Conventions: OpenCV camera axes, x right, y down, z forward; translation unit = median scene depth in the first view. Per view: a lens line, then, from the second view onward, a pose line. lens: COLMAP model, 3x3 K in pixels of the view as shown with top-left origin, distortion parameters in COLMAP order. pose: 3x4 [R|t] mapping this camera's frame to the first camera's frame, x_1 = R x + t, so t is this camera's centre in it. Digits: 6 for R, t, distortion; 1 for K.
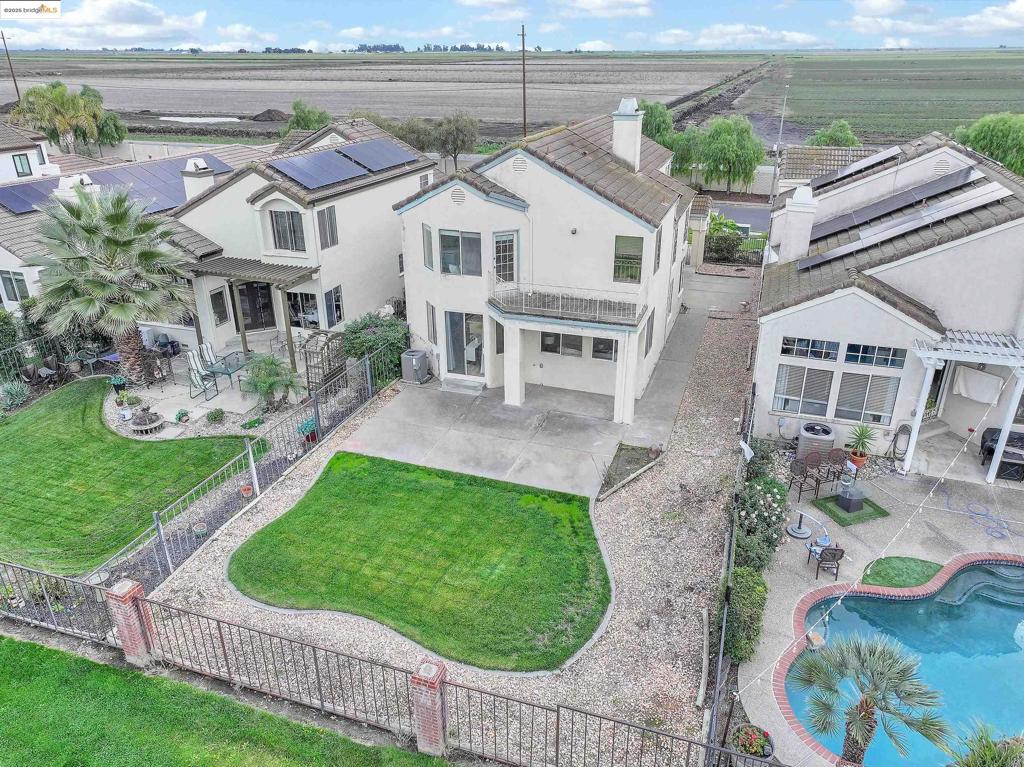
lens RADIAL K [[724.9, 0, 512.0], [0, 724.9, 383.5], [0, 0, 1]] dist [-0.002514, 0.002251]
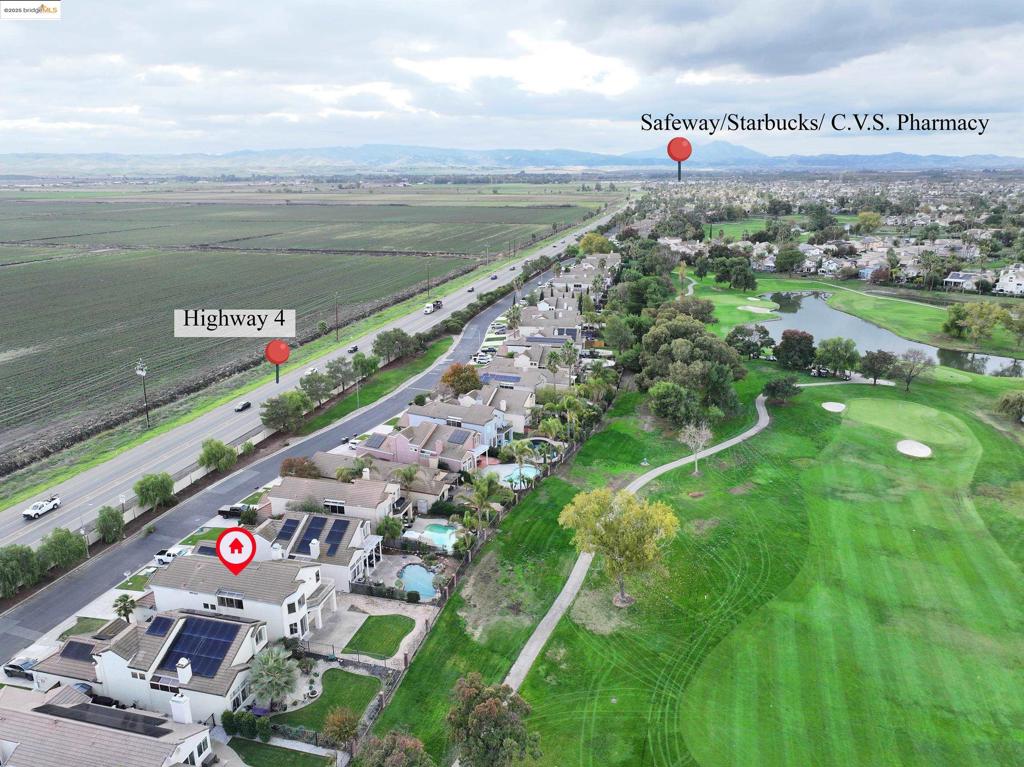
lens RADIAL K [[724.9, 0, 512.0], [0, 724.9, 383.5], [0, 0, 1]] dist [-0.002514, 0.002251]
pose [[-0.081549, -0.278418, 0.956992, -3.790558], [0.410106, 0.865763, 0.286823, -1.976257], [-0.908385, 0.415858, 0.043579, -0.616953]]
